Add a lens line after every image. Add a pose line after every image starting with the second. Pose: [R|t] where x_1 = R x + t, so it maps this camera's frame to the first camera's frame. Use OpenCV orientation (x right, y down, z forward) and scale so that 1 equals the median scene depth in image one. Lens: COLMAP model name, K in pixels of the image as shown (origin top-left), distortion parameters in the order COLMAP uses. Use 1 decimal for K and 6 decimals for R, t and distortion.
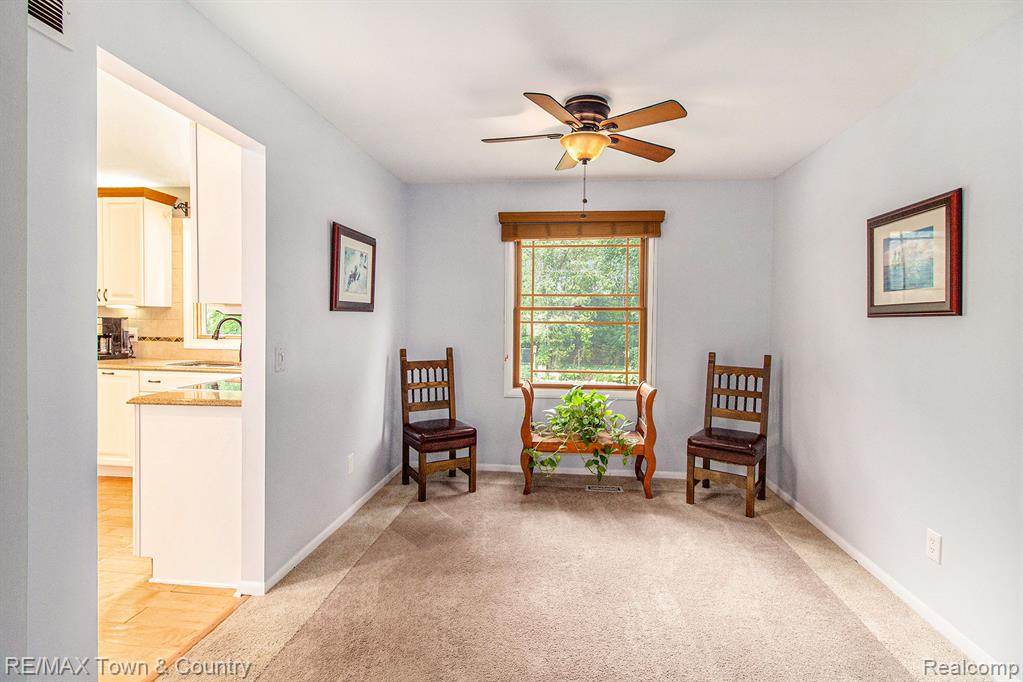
lens RADIAL K [[502.6, 0, 513.5], [0, 502.6, 326.4], [0, 0, 1]] dist [0.000093, -0.026692]
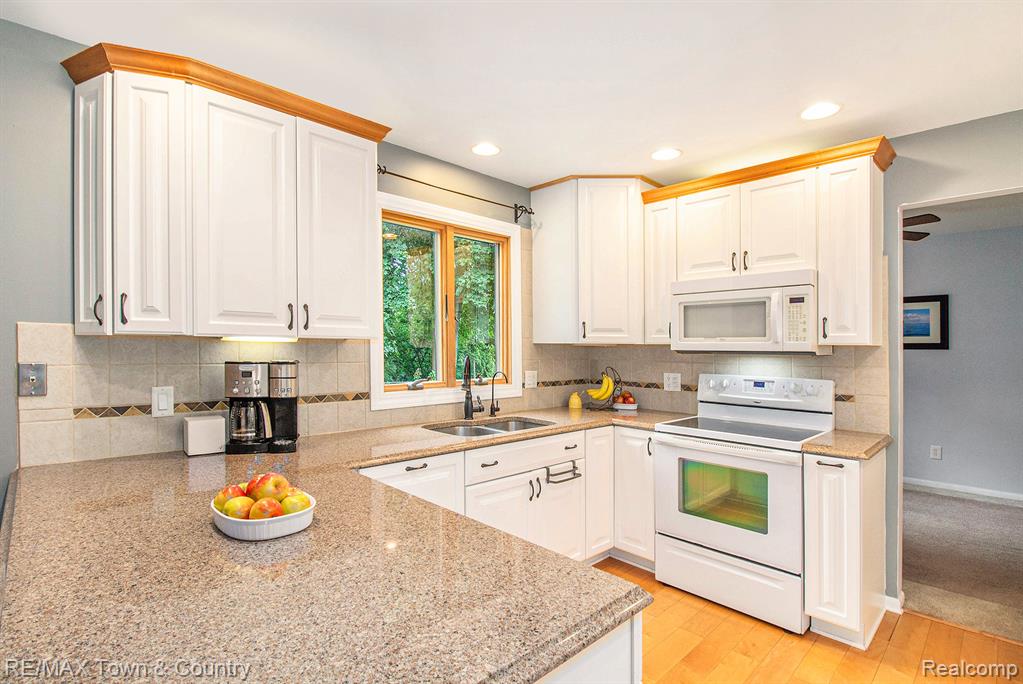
lens RADIAL K [[485.9, 0, 474.5], [0, 485.9, 343.8], [0, 0, 1]] dist [-0.001535, 0.000148]
pose [[0.652198, -0.005256, 0.758031, -2.118969], [0.014901, 0.999872, -0.005887, -0.060172], [-0.757902, 0.015135, 0.652192, 1.117721]]
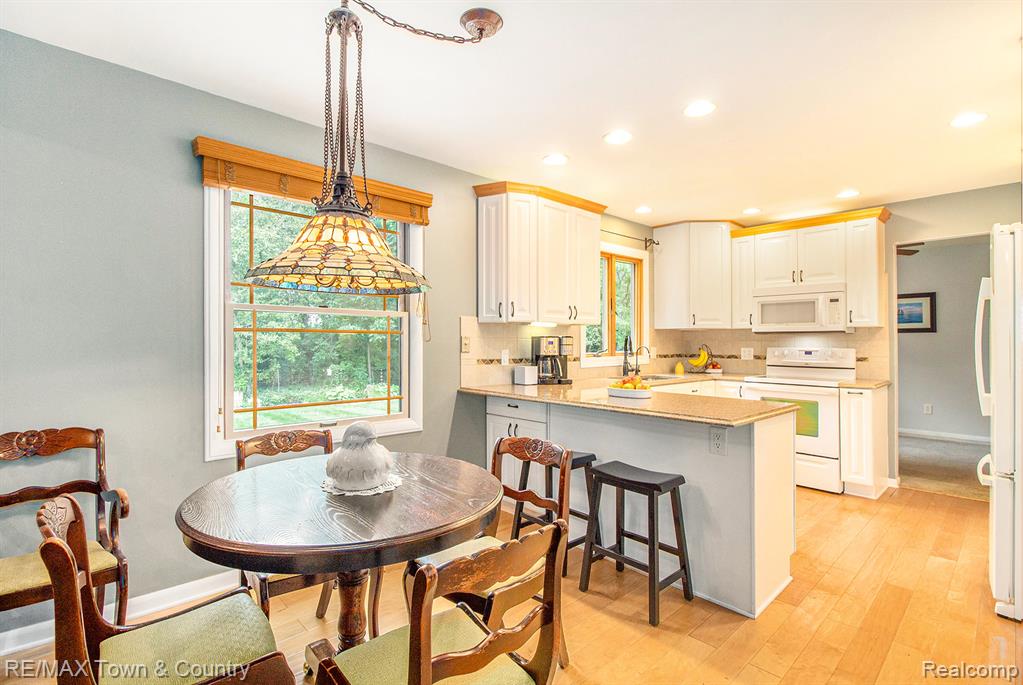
lens RADIAL K [[484.8, 0, 487.8], [0, 484.8, 338.9], [0, 0, 1]] dist [0.000574, -0.000476]
pose [[0.651938, -0.011793, 0.758180, -3.150549], [0.023308, 0.999718, -0.004492, -0.027104], [-0.757914, 0.020600, 0.652029, 1.074252]]
